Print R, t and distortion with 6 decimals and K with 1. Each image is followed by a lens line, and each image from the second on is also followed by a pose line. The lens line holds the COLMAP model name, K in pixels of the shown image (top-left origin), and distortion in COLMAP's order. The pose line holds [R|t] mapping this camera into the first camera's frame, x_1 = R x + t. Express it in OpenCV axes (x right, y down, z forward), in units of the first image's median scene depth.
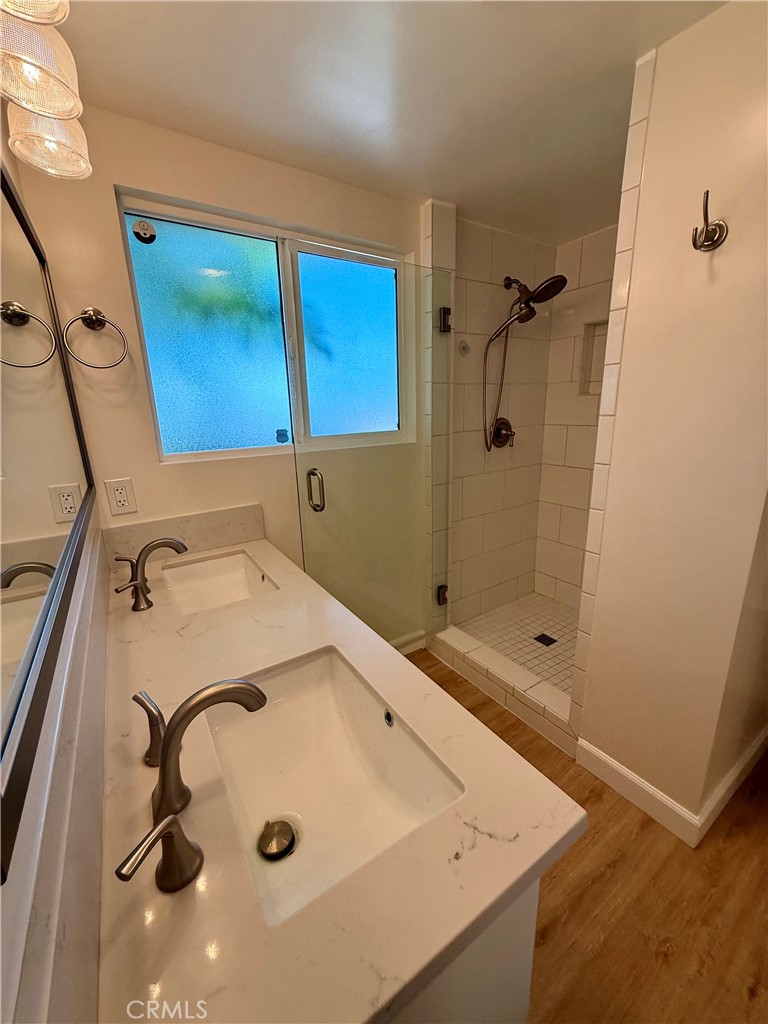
lens RADIAL K [[409.9, 0, 384.0], [0, 409.9, 512.0], [0, 0, 1]] dist [0.002089, 0.000466]
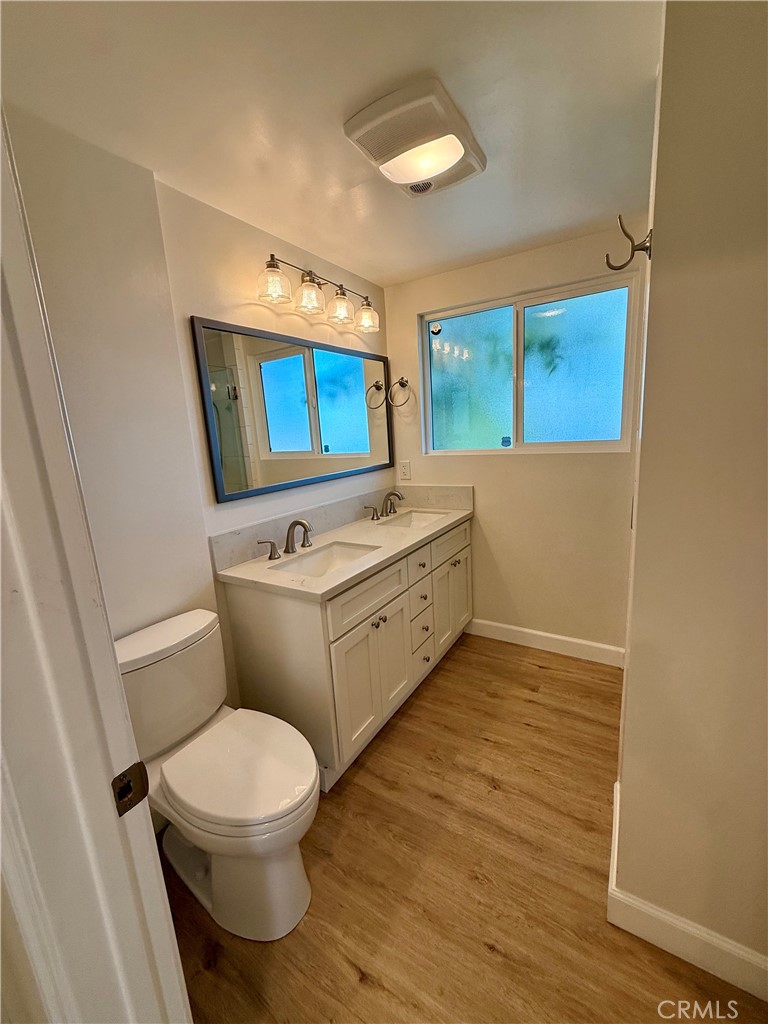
lens RADIAL K [[409.9, 0, 384.0], [0, 409.9, 512.0], [0, 0, 1]] dist [0.002089, 0.000466]
pose [[0.419077, 0.183760, -0.889160, 0.736520], [-0.184189, 0.976149, 0.114926, -0.033012], [0.889072, 0.115611, 0.442929, 0.049331]]
